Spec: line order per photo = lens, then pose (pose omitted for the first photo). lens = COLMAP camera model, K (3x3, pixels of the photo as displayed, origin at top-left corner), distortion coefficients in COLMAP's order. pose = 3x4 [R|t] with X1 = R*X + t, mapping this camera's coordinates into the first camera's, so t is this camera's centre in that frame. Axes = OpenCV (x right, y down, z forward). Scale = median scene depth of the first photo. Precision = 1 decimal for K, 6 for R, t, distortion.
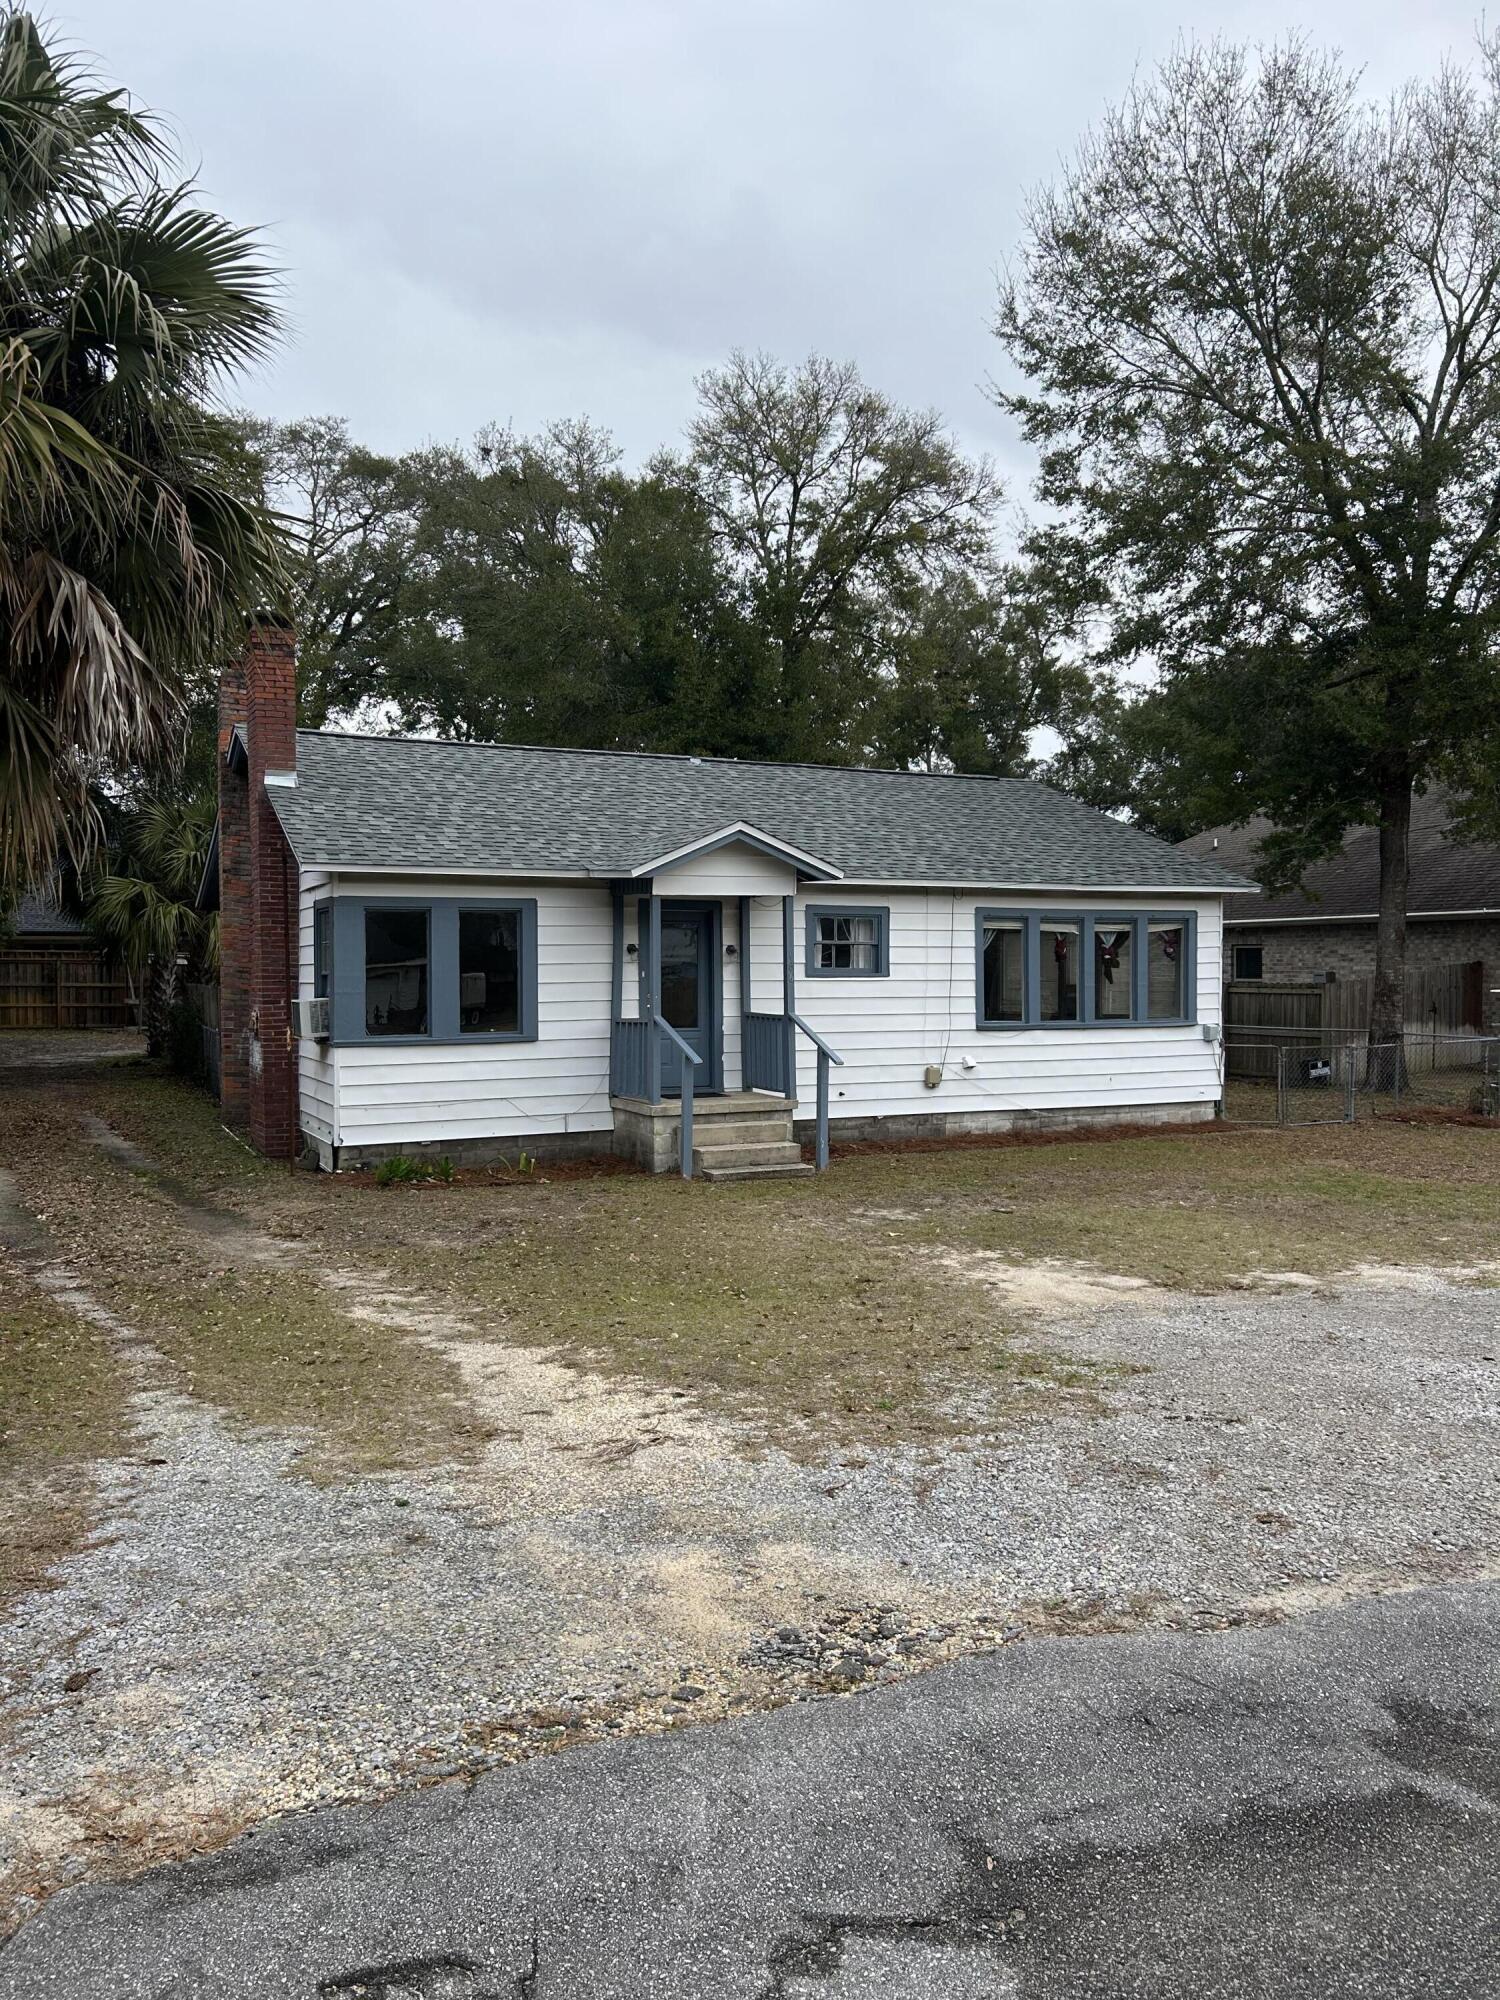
lens RADIAL K [[1517.2, 0, 750.0], [0, 1517.2, 1000.0], [0, 0, 1]] dist [0.057918, -0.064041]
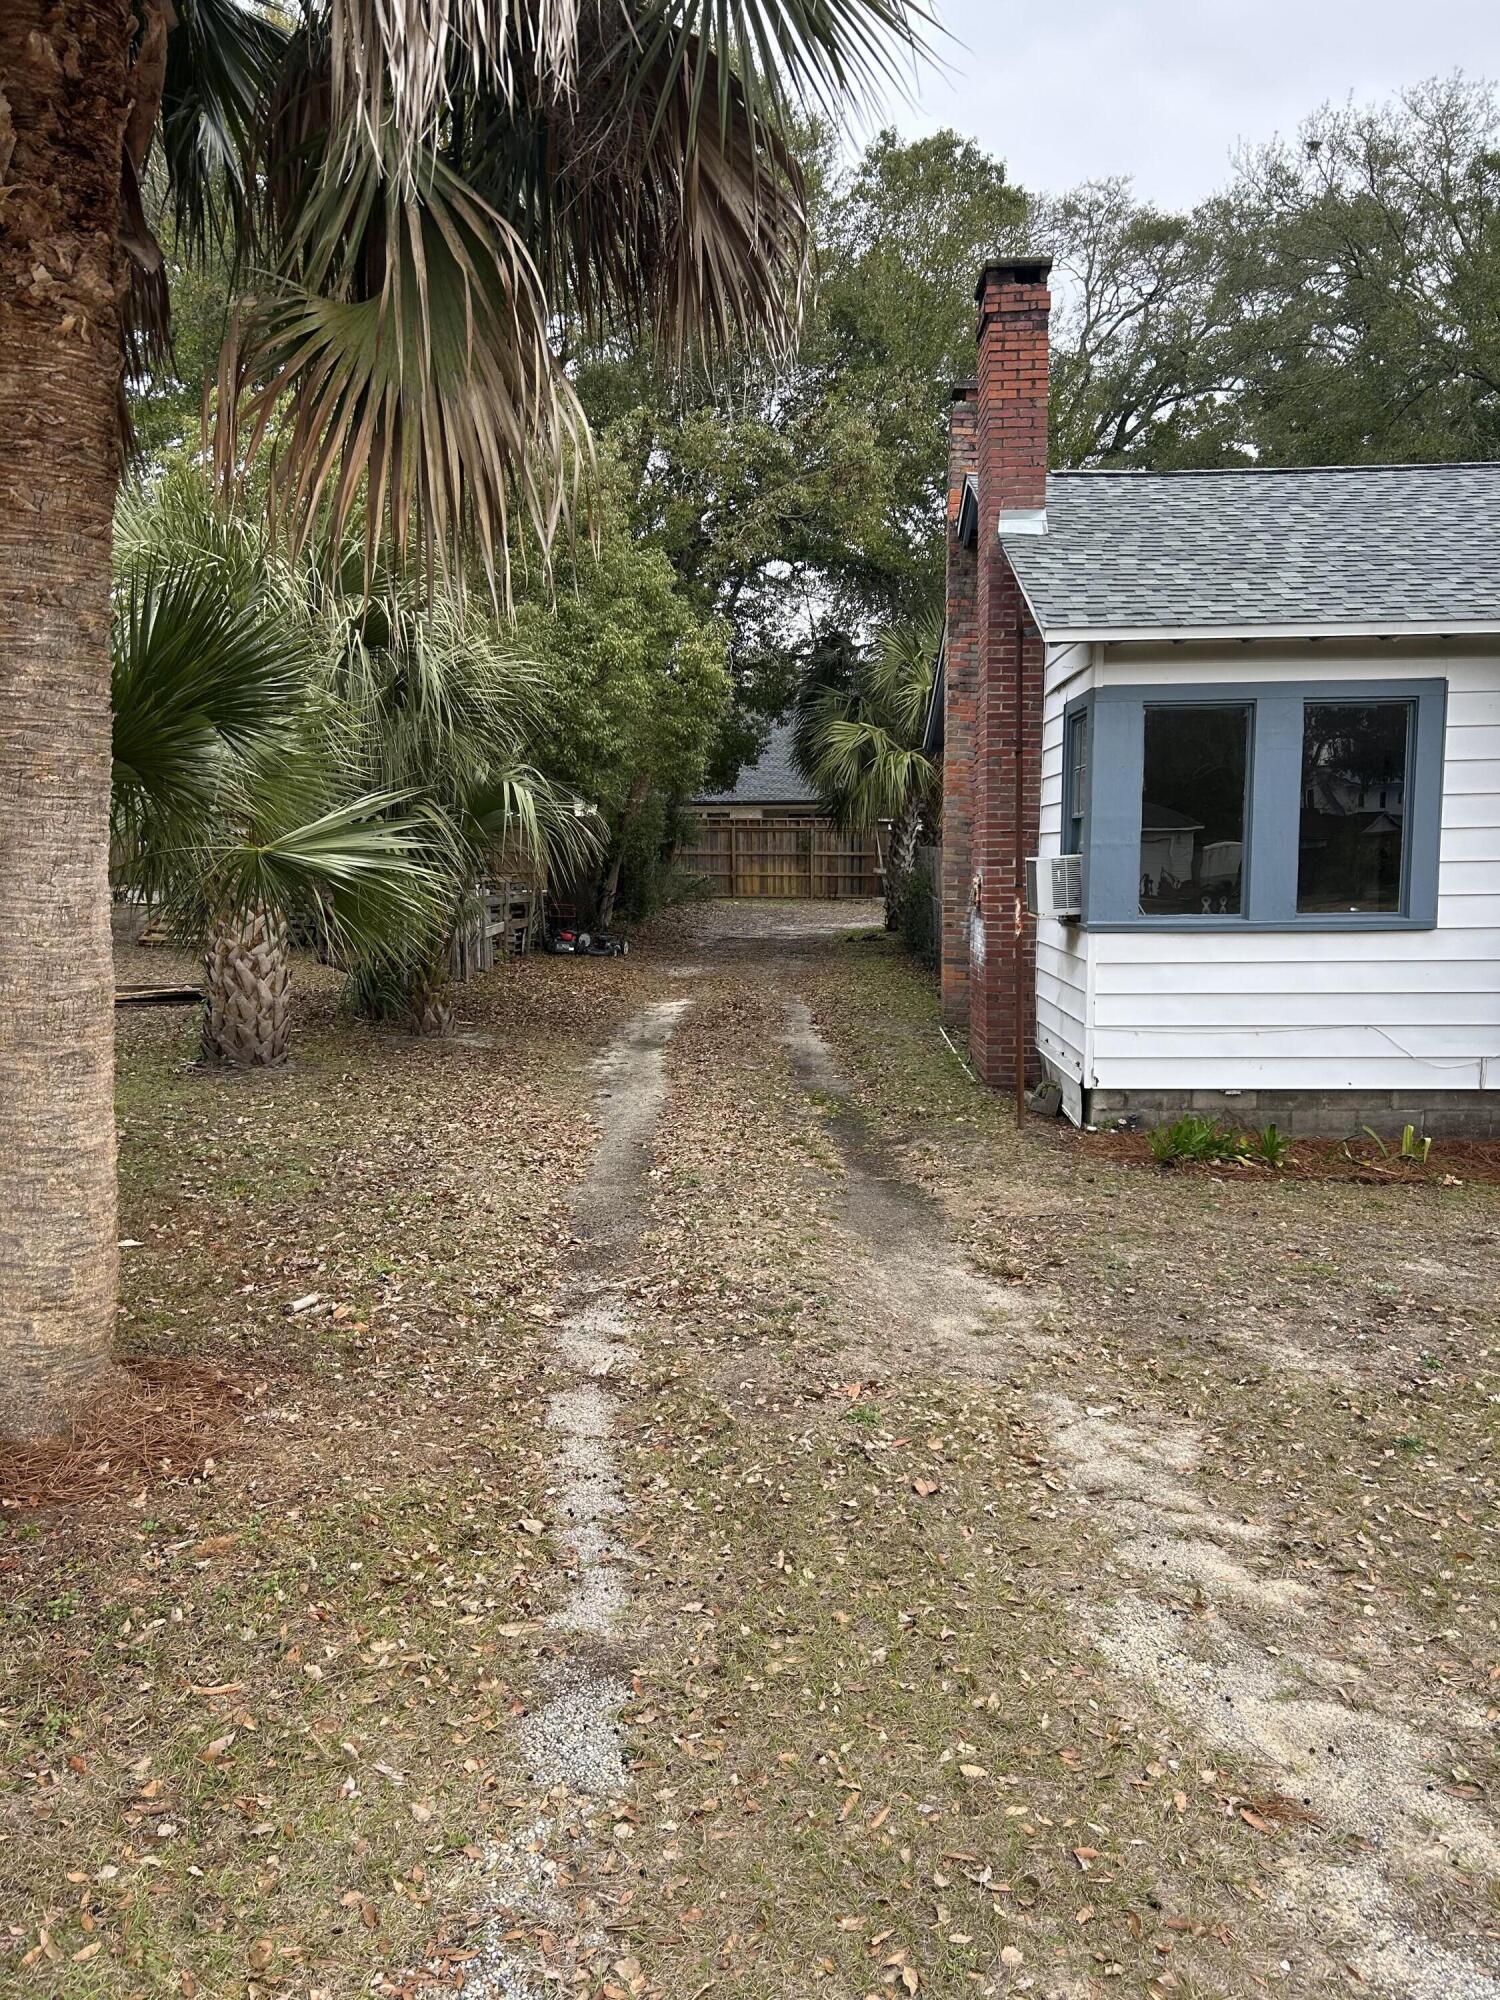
lens RADIAL K [[1497.8, 0, 748.9], [0, 1497.8, 1026.5], [0, 0, 1]] dist [0.037560, -0.006971]
pose [[0.883044, 0.052806, -0.466310, -0.090074], [-0.005492, 0.994744, 0.102248, 0.006092], [0.469258, -0.087729, 0.878693, 0.329452]]
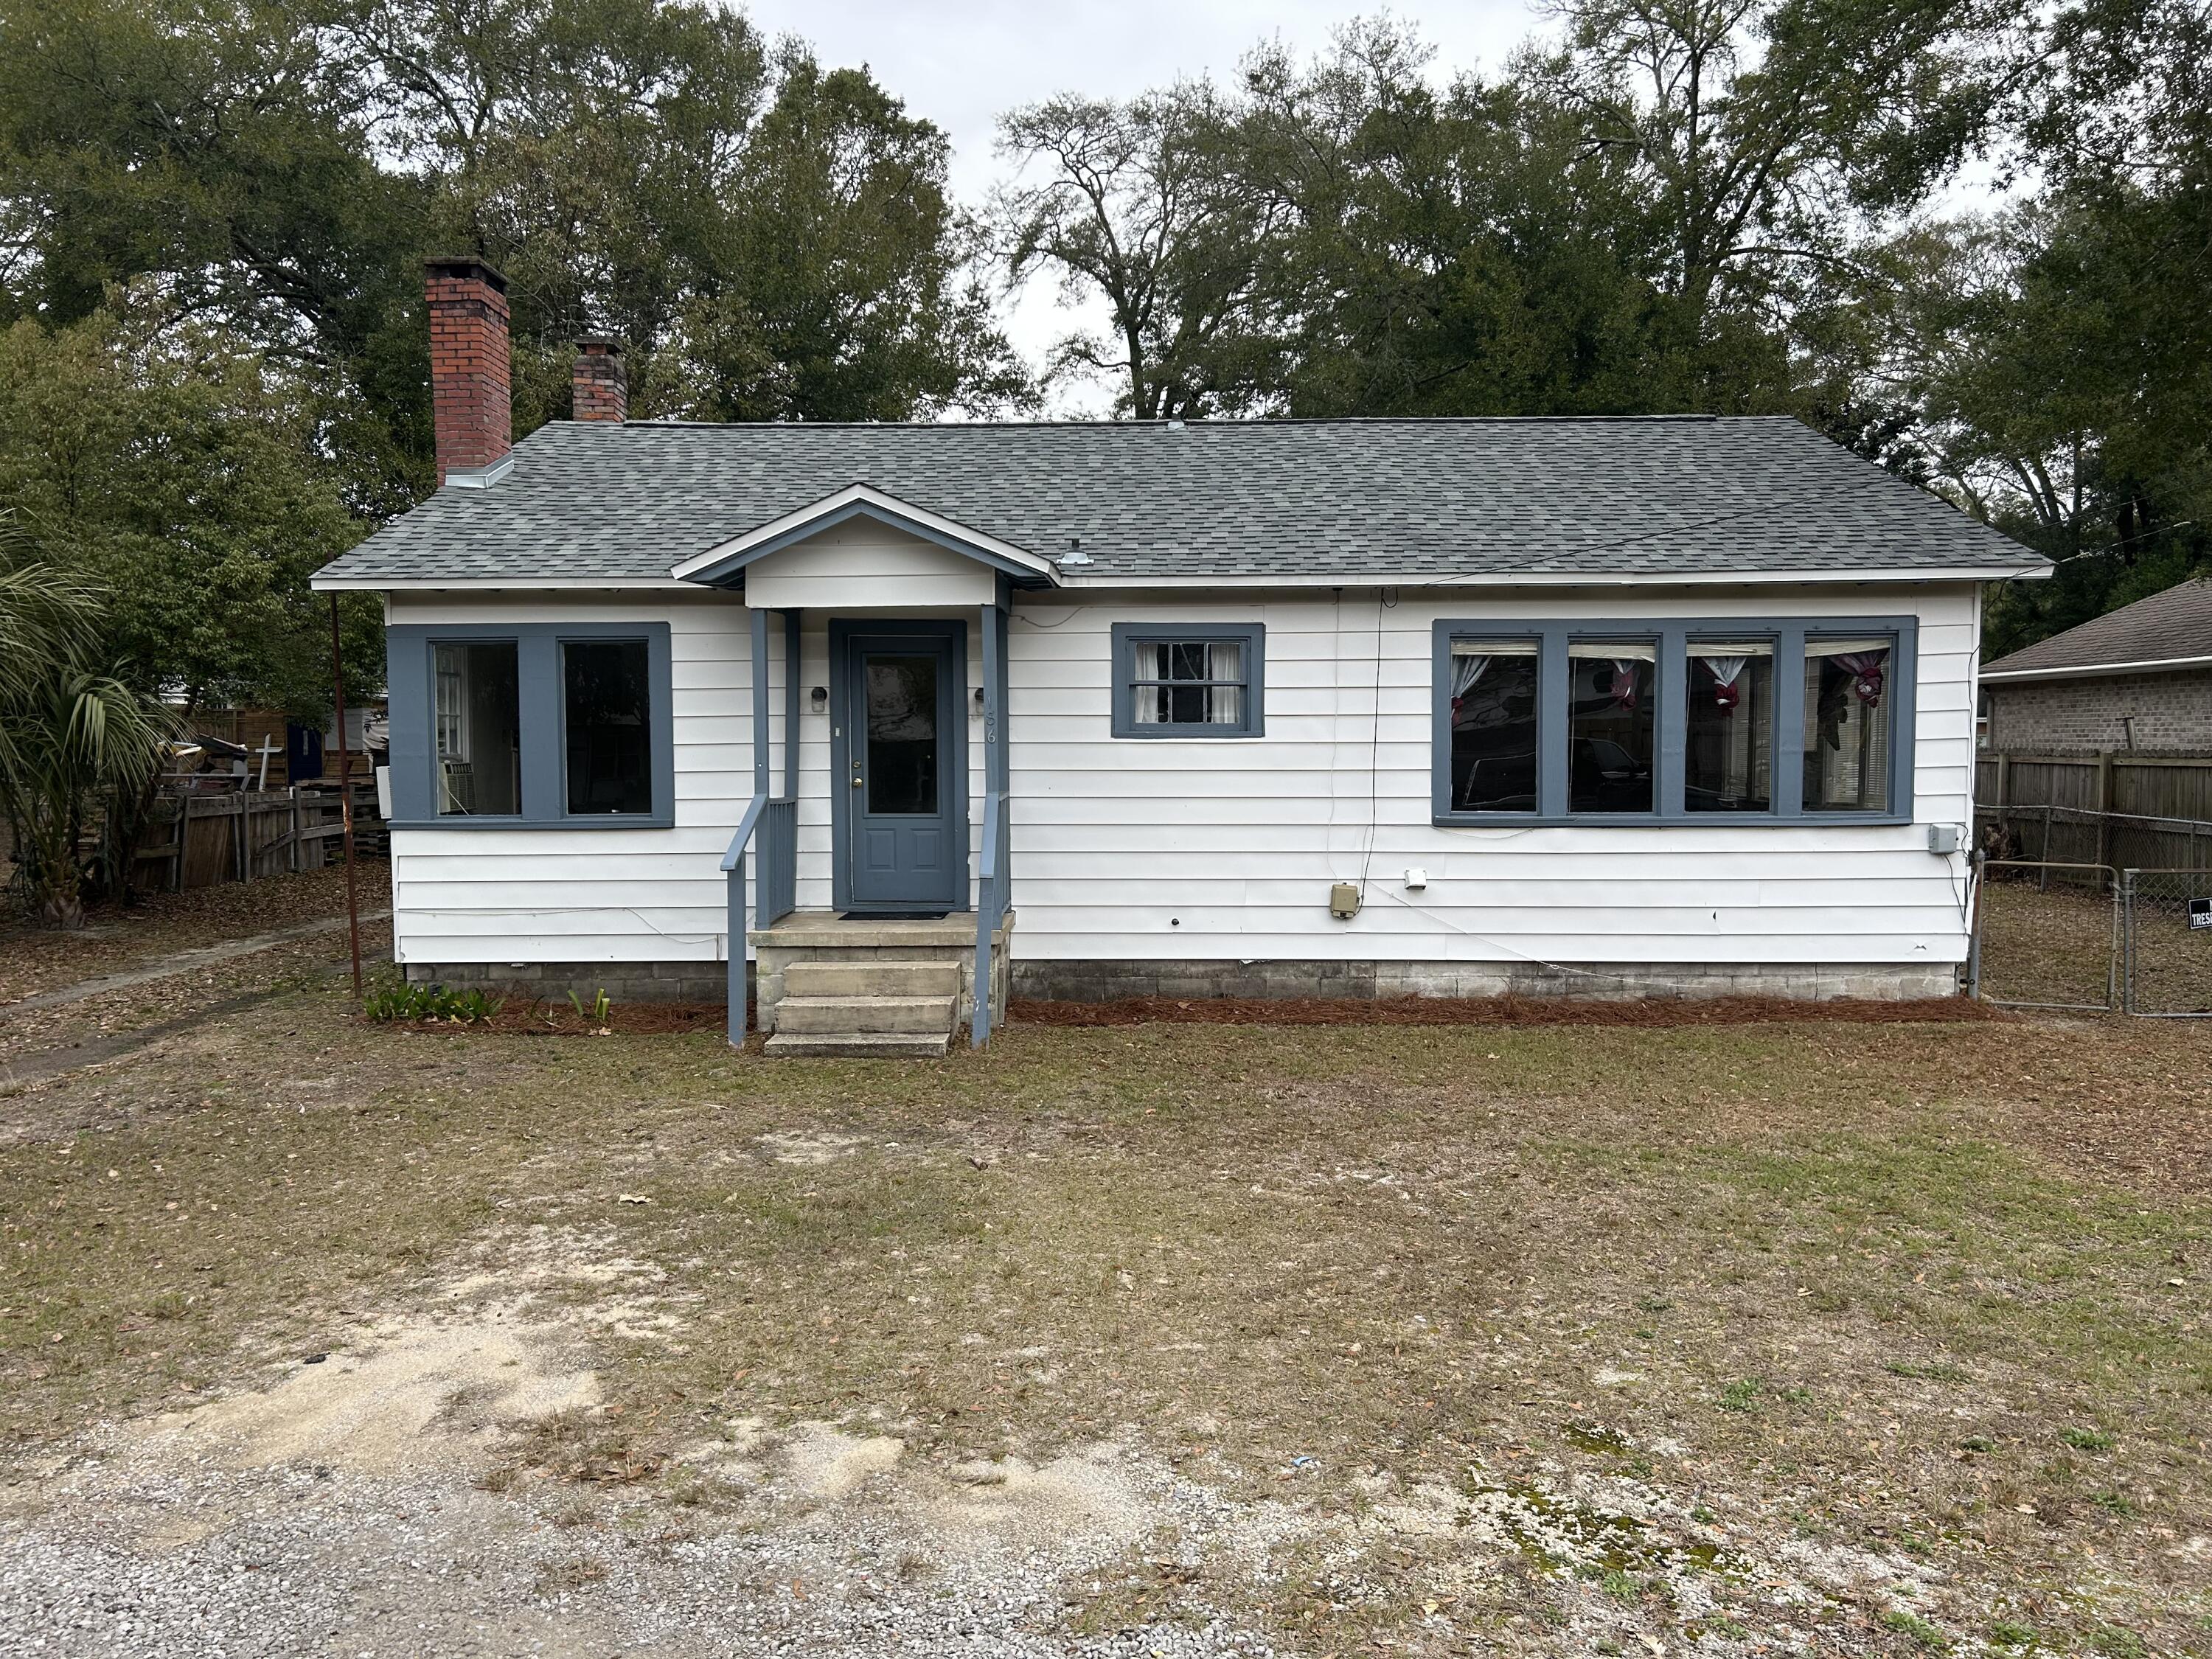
lens RADIAL K [[1656.6, 0, 1110.1], [0, 1656.6, 853.1], [0, 0, 1]] dist [0.037560, -0.006971]
pose [[0.890689, 0.030464, -0.453590, 0.342889], [-0.008771, 0.998718, 0.049852, -0.000927], [0.454528, -0.040424, 0.889815, 0.369351]]
